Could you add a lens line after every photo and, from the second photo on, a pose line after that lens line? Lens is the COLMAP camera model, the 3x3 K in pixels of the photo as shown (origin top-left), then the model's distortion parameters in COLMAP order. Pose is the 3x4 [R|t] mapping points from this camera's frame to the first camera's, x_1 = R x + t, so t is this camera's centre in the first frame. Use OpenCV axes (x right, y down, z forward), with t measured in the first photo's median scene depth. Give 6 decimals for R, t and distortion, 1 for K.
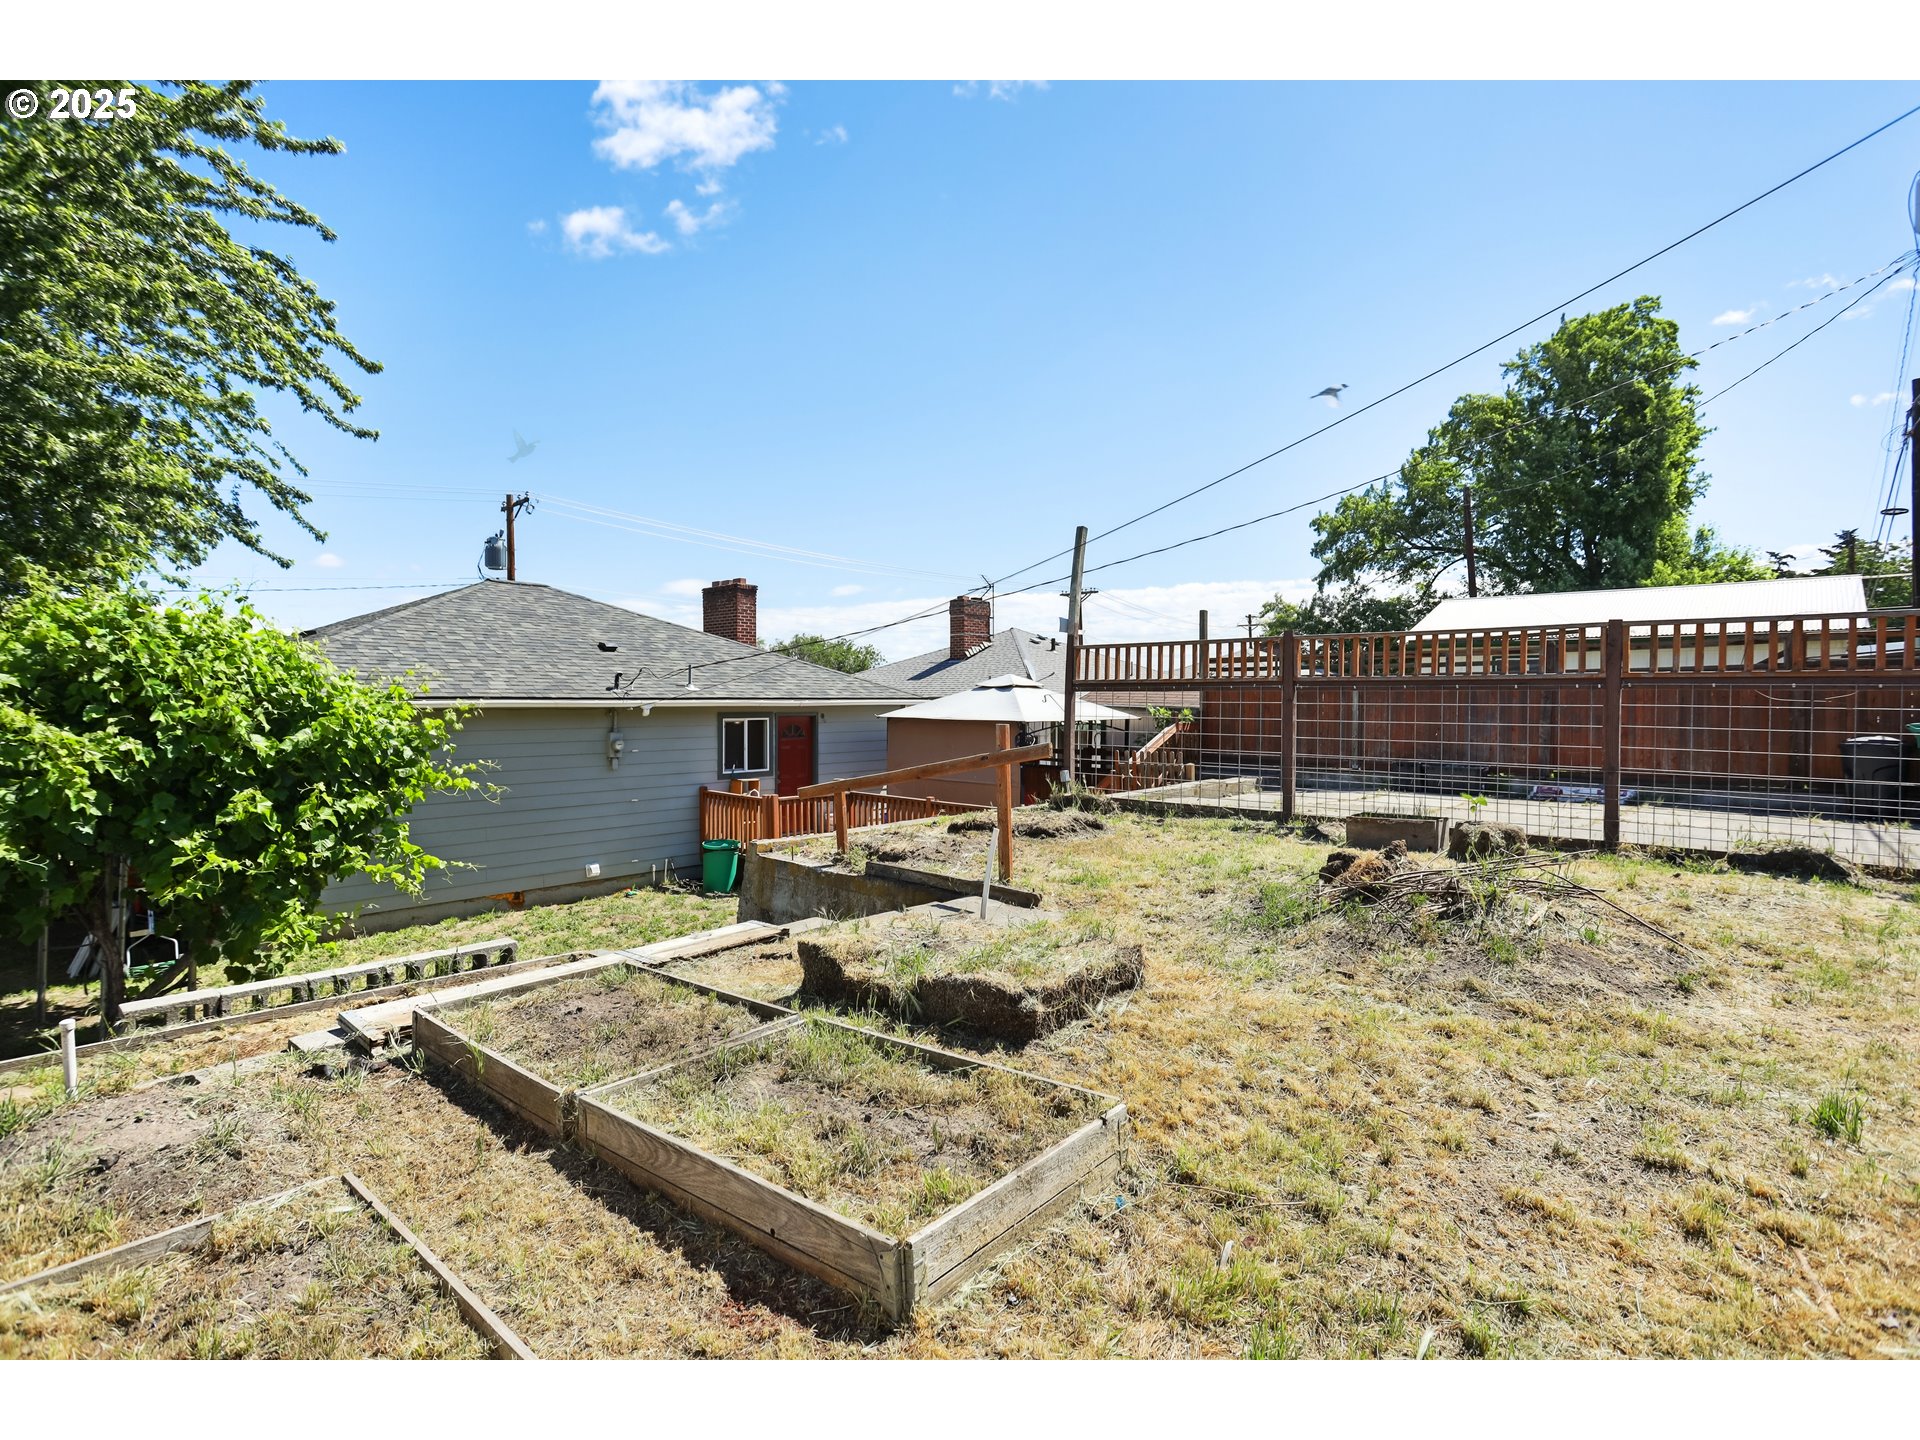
lens RADIAL K [[937.4, 0, 978.5], [0, 937.4, 706.7], [0, 0, 1]] dist [0.002744, 0.000511]
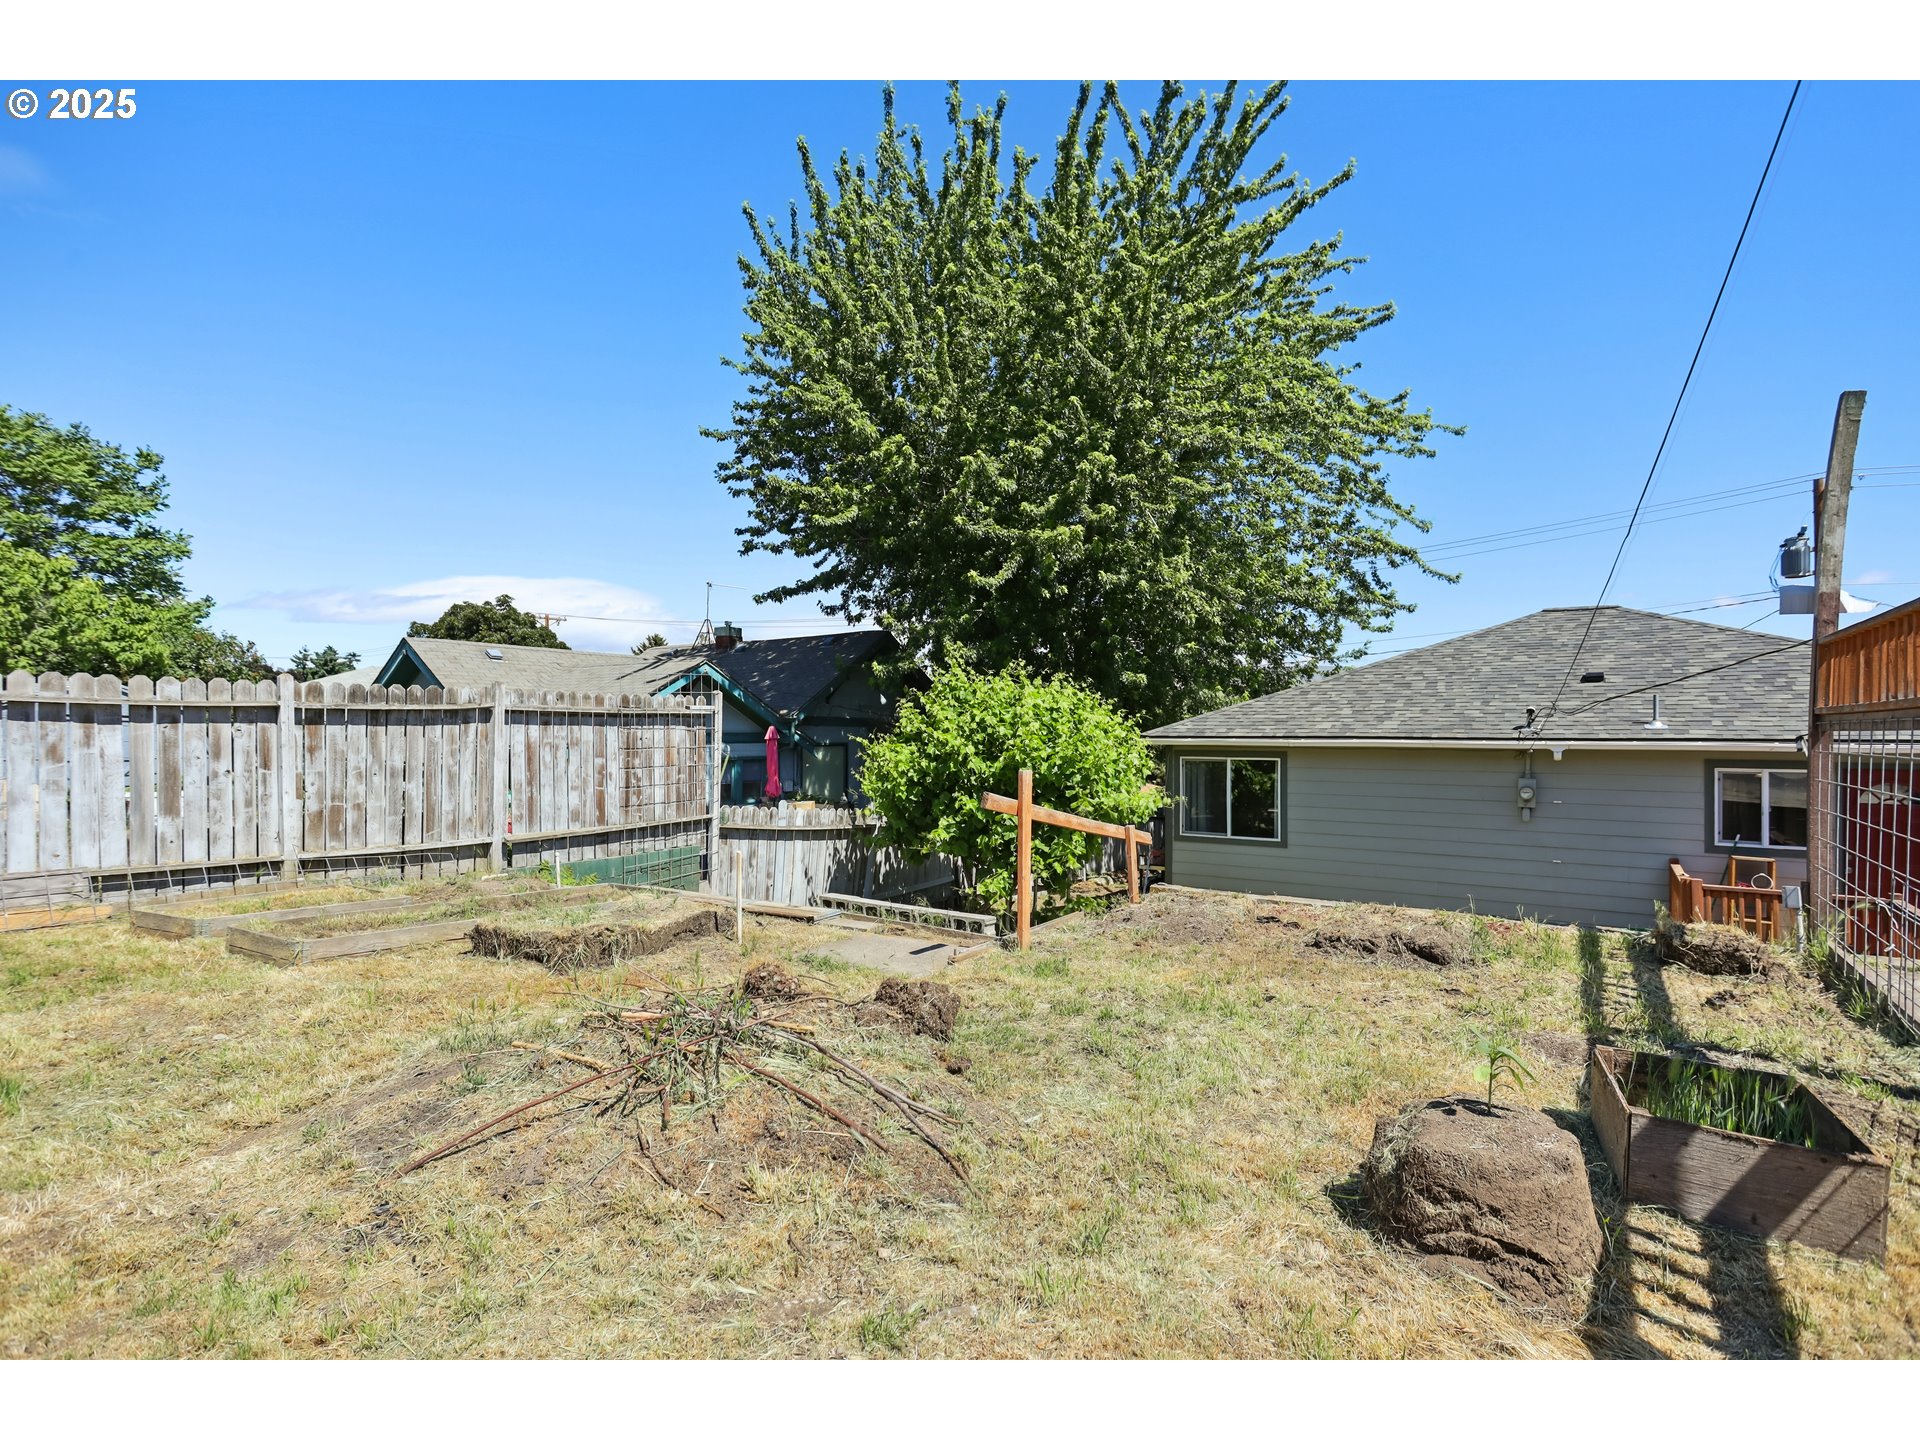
lens RADIAL K [[937.4, 0, 950.5], [0, 937.4, 738.0], [0, 0, 1]] dist [0.002744, 0.000511]
pose [[0.136716, 0.004070, -0.990602, 0.355167], [-0.011443, 0.999931, 0.002529, -0.005077], [0.990544, 0.010990, 0.136753, 0.326916]]
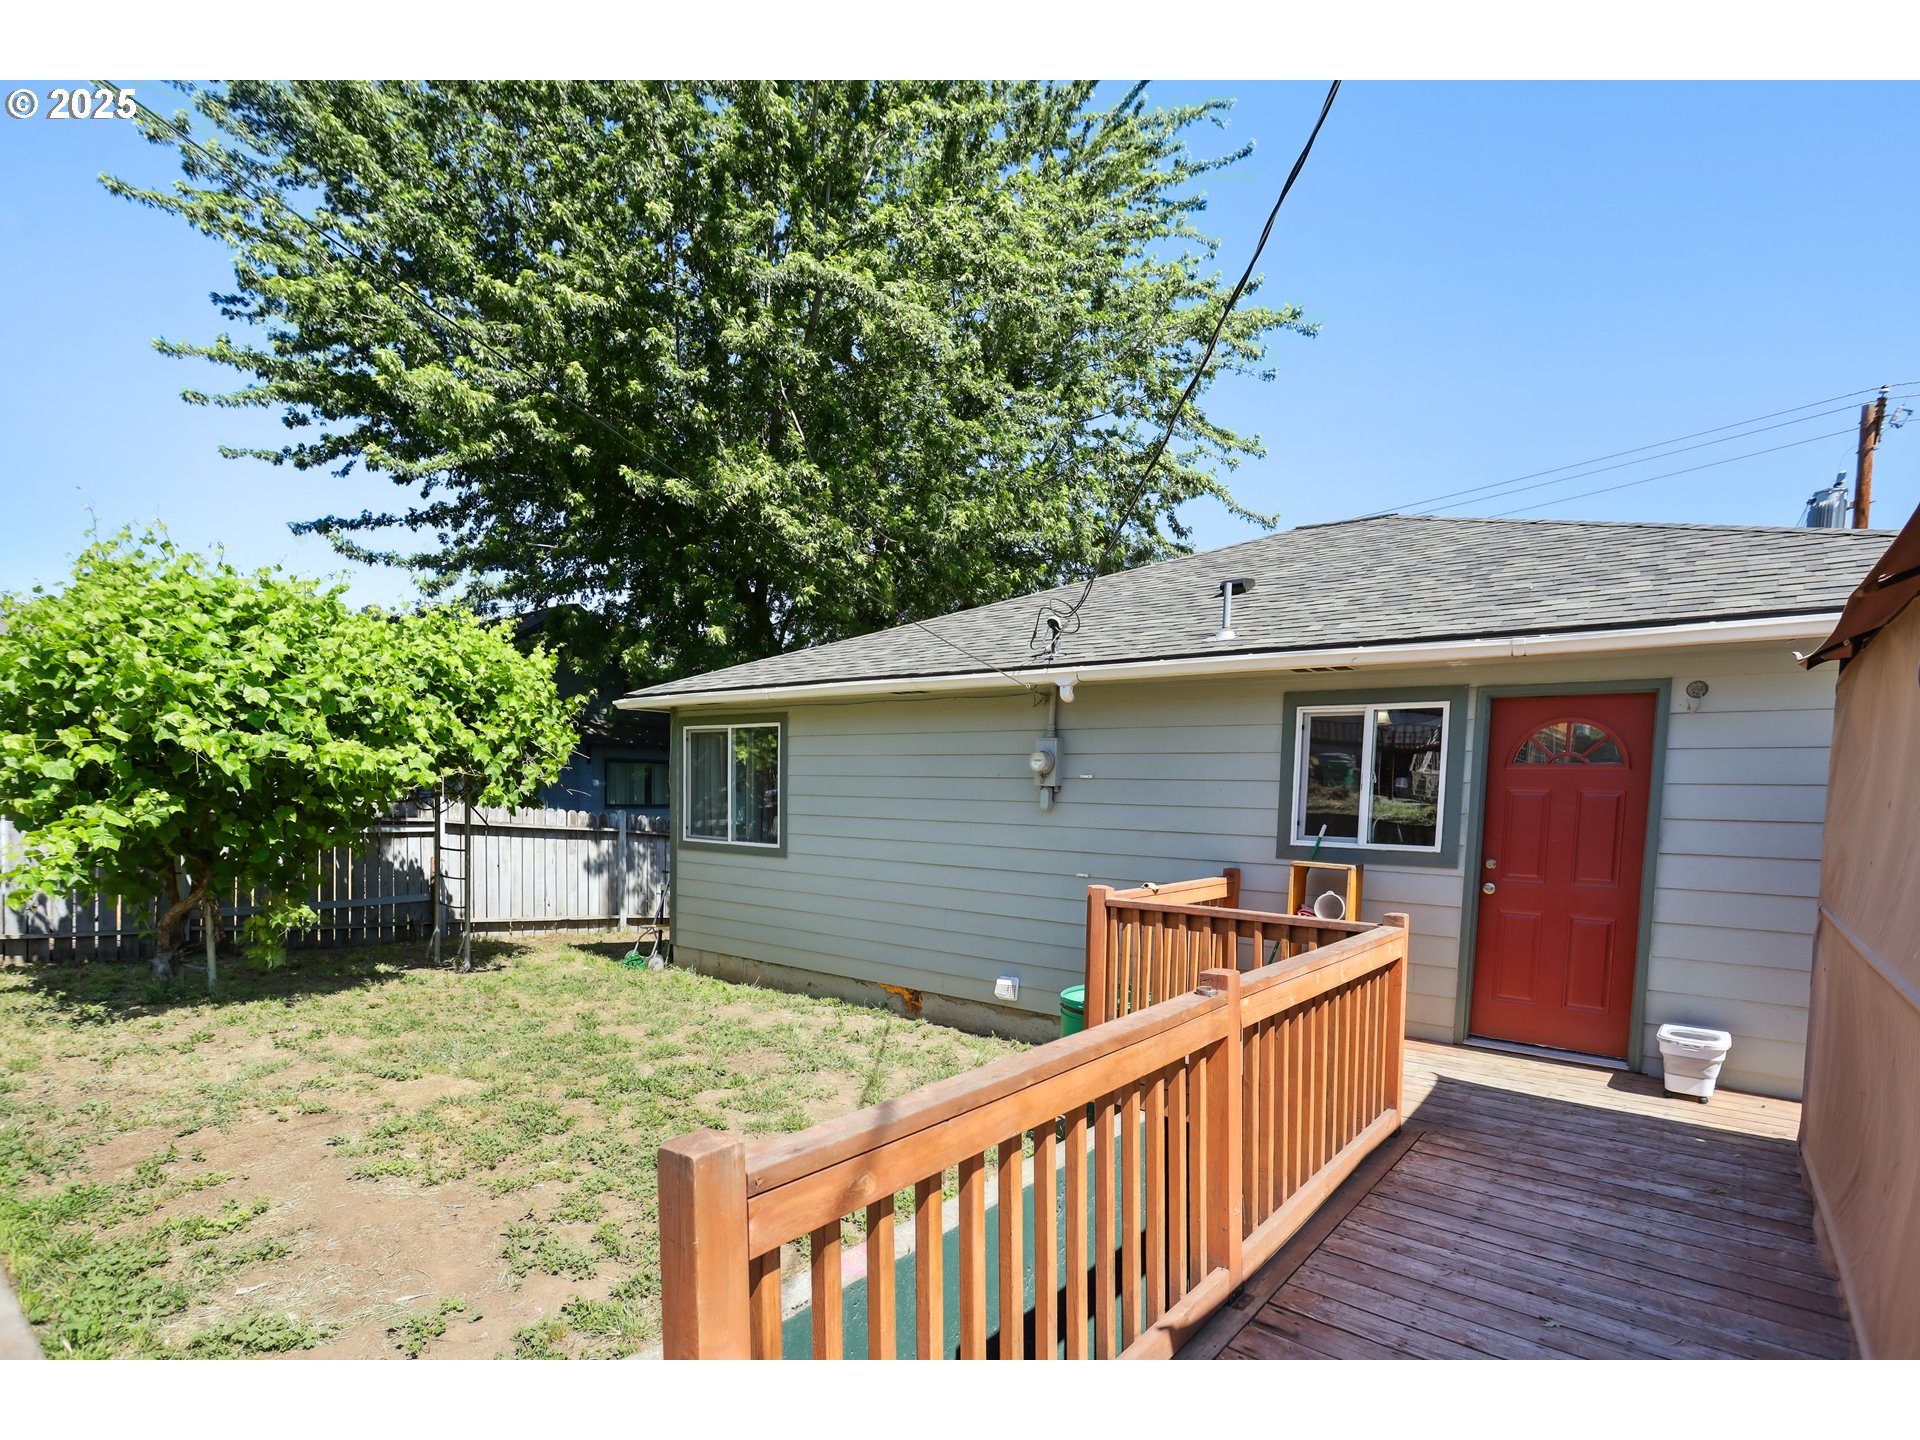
lens RADIAL K [[937.4, 0, 987.4], [0, 937.4, 854.2], [0, 0, 1]] dist [0.002744, 0.000511]
pose [[0.048903, 0.059819, -0.997011, 0.118479], [-0.030965, 0.997816, 0.058348, 0.056168], [0.998323, 0.028019, 0.050649, 0.852661]]
